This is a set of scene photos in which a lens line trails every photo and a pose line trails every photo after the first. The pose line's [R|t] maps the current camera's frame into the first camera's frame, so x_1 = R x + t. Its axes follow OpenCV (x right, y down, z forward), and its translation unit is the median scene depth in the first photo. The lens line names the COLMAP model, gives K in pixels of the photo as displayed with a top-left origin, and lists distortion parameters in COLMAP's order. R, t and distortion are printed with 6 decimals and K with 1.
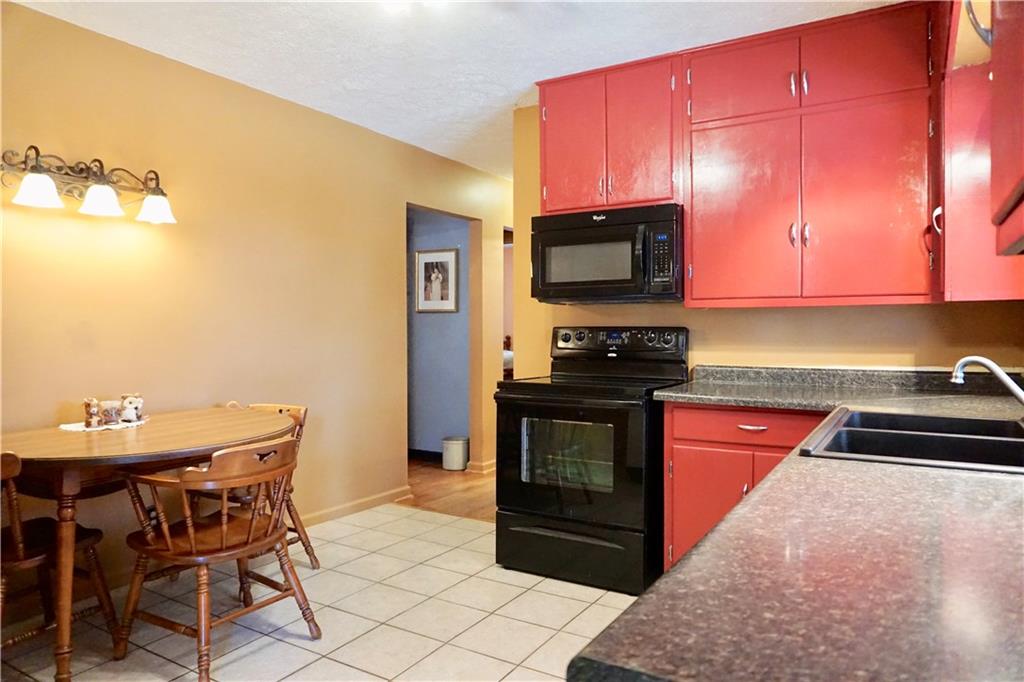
lens RADIAL K [[680.4, 0, 510.5], [0, 680.4, 335.7], [0, 0, 1]] dist [-0.046325, 0.022843]
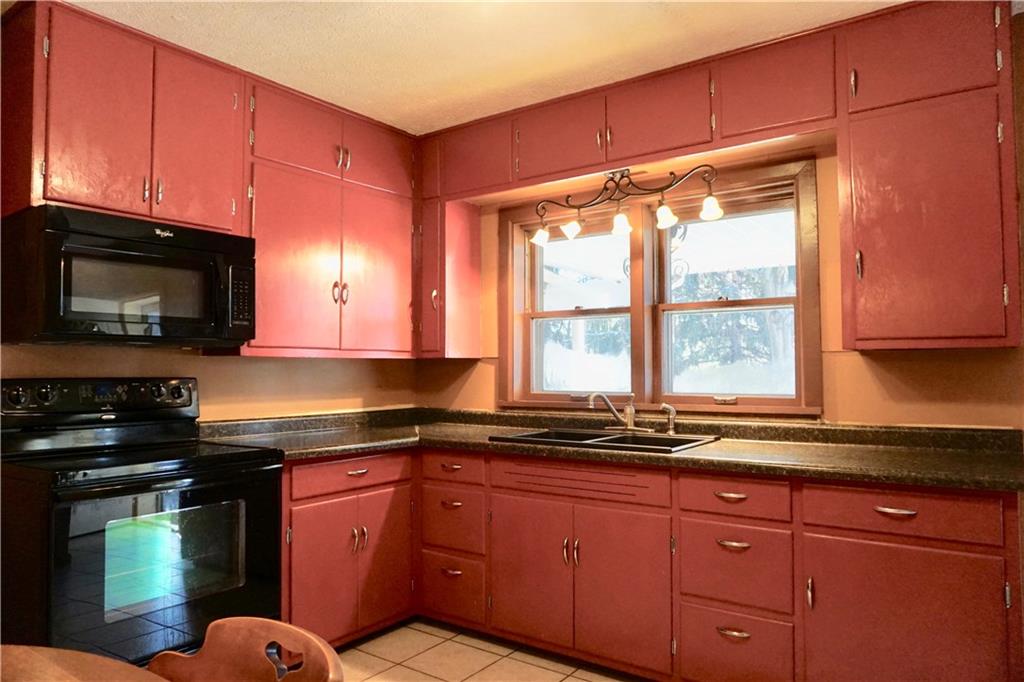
lens RADIAL K [[715.5, 0, 510.4], [0, 715.5, 338.2], [0, 0, 1]] dist [-0.034294, 0.010479]
pose [[0.064850, 0.045655, 0.996850, -0.673285], [0.014988, 0.998796, -0.046720, -0.016103], [-0.997782, 0.017971, 0.064087, 0.612946]]
